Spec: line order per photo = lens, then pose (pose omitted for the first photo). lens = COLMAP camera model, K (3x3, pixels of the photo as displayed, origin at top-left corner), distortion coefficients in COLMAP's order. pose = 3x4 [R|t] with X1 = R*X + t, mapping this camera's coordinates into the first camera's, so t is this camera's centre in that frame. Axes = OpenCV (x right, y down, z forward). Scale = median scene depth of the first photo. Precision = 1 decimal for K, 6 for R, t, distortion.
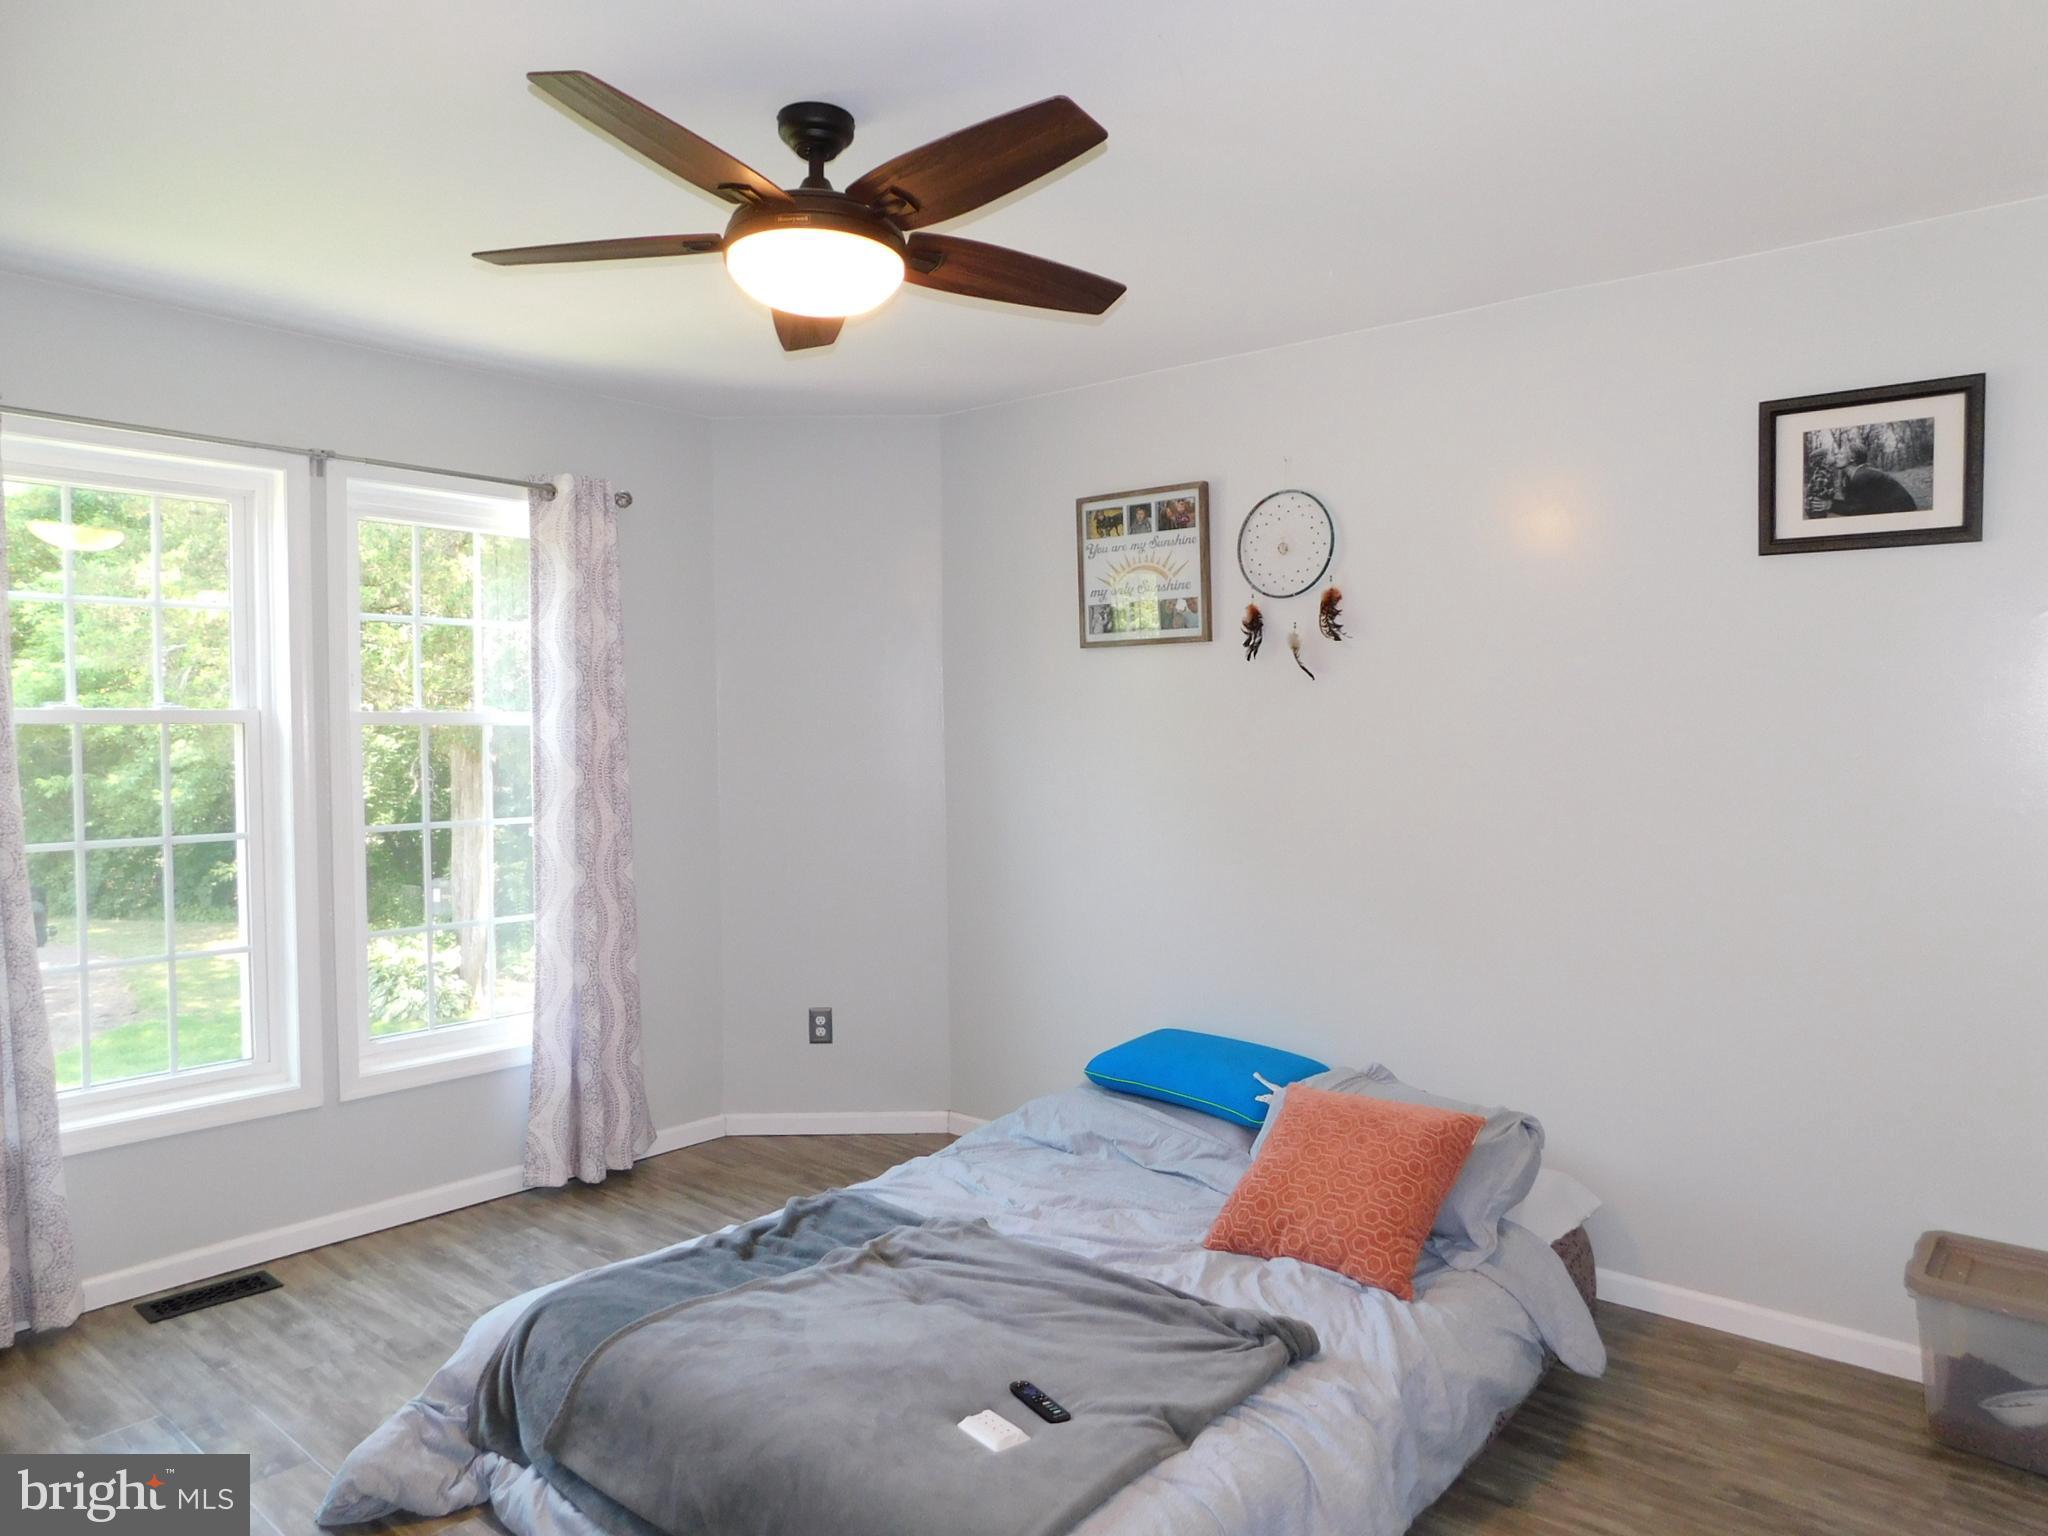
lens RADIAL K [[1366.4, 0, 1031.1], [0, 1366.4, 775.3], [0, 0, 1]] dist [-0.050603, 0.035726]
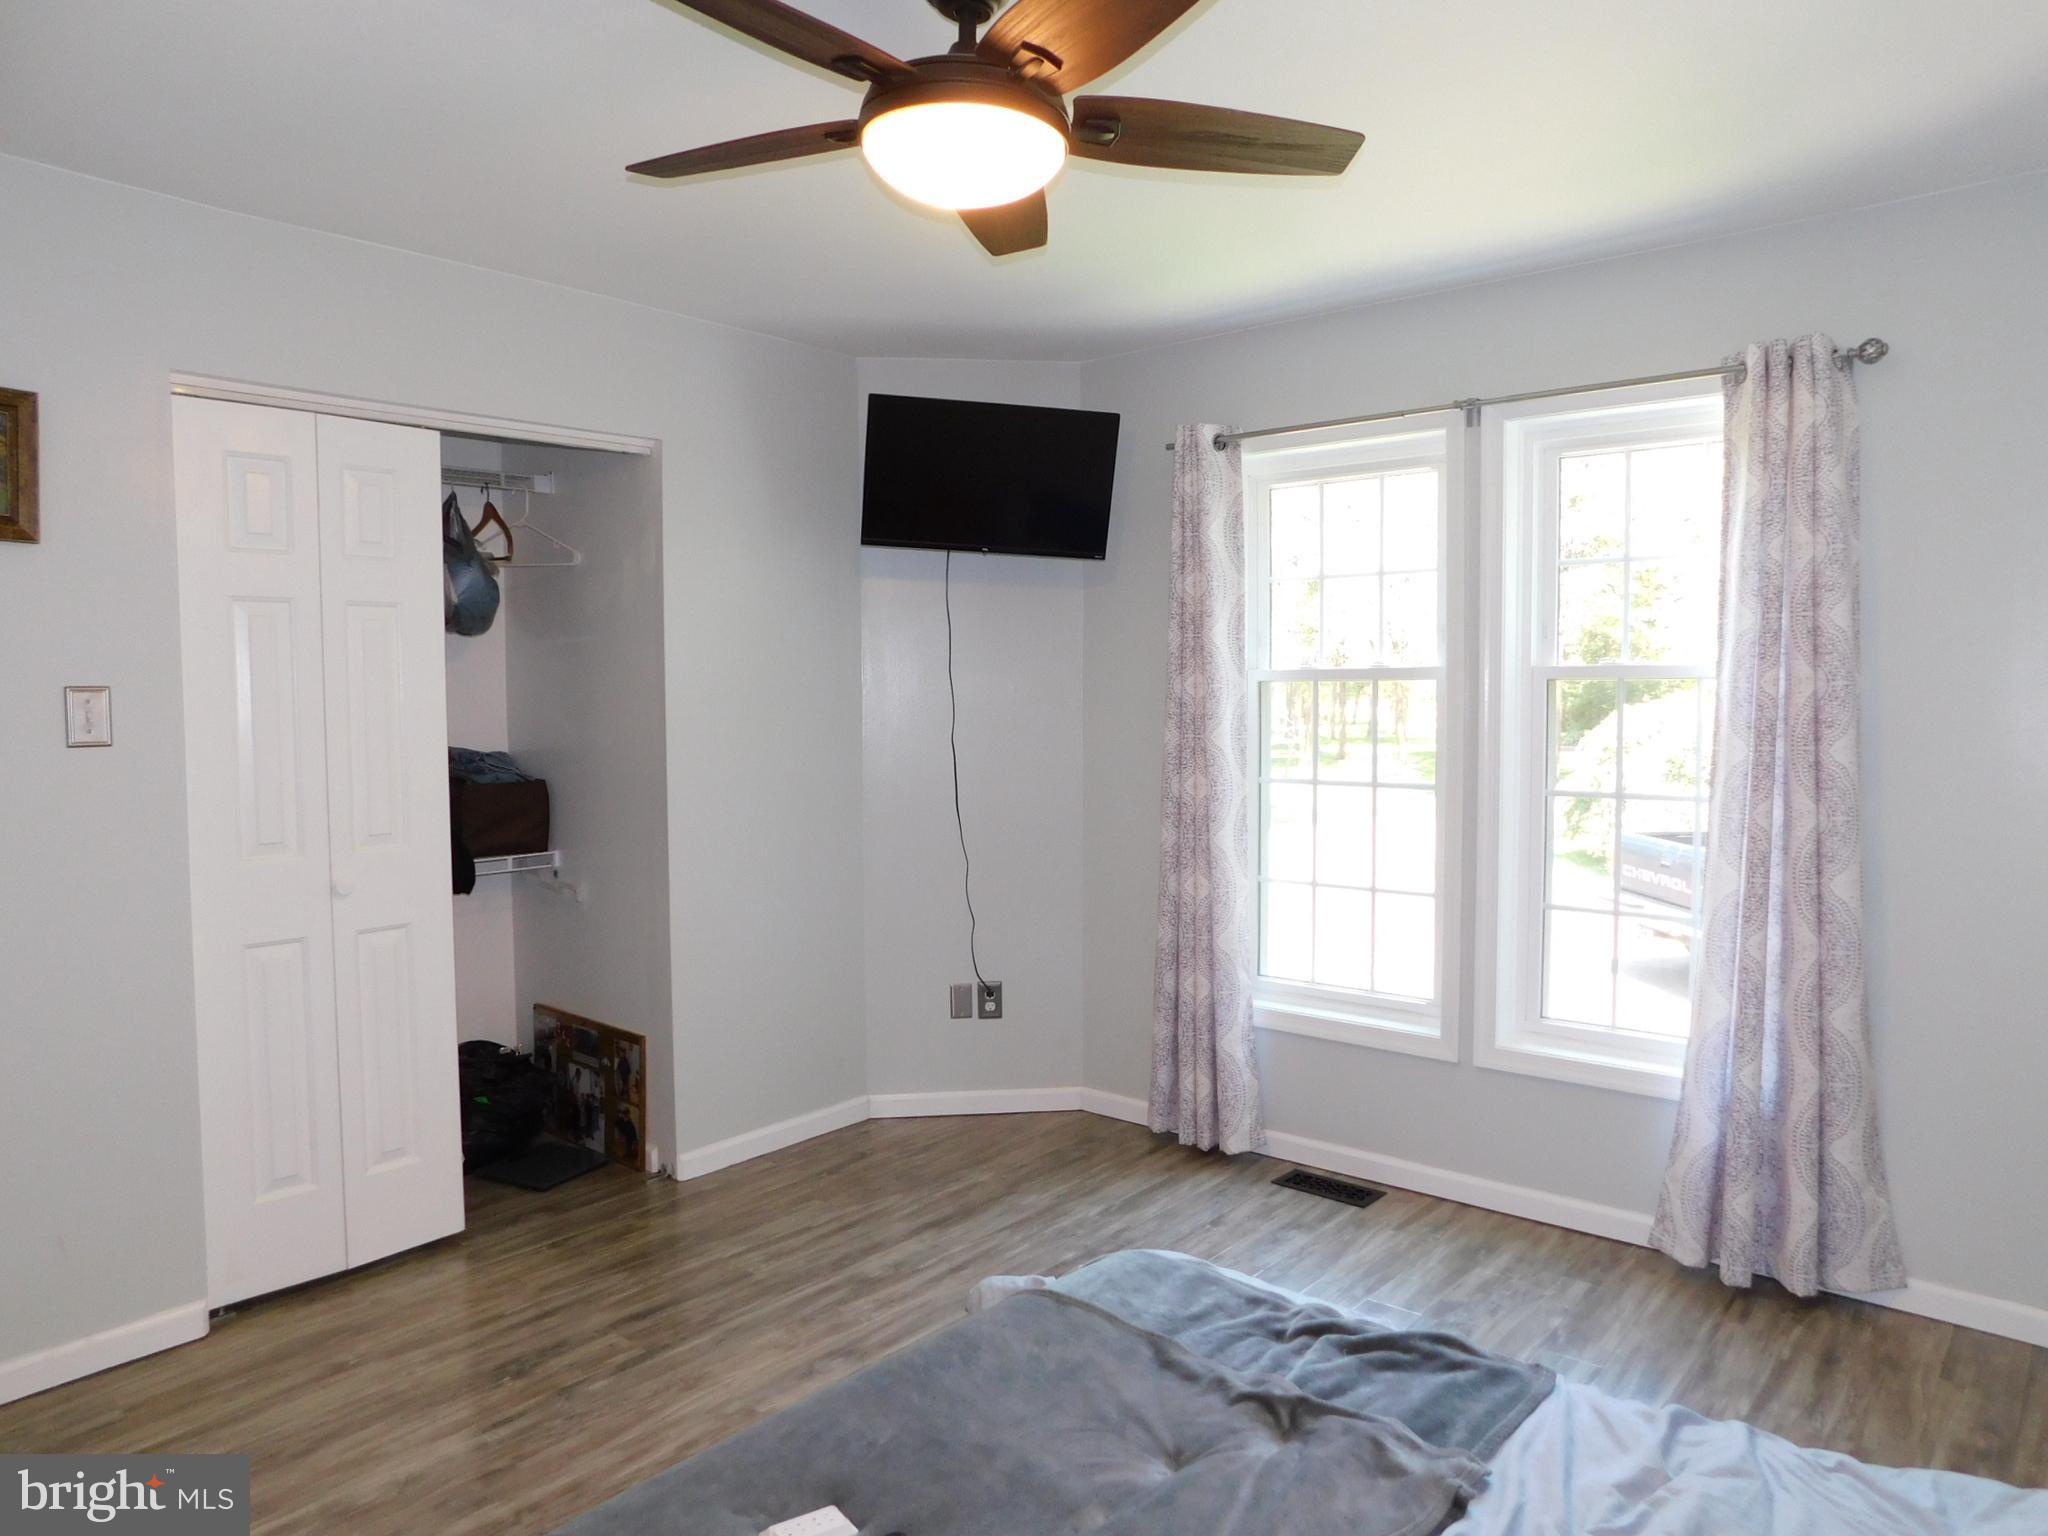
lens RADIAL K [[1366.4, 0, 1030.0], [0, 1366.4, 762.7], [0, 0, 1]] dist [-0.050603, 0.035726]
pose [[-0.005864, 0.052361, -0.998611, 0.473472], [-0.031313, 0.998129, 0.052520, -0.019128], [0.999492, 0.031577, -0.004214, 0.691692]]
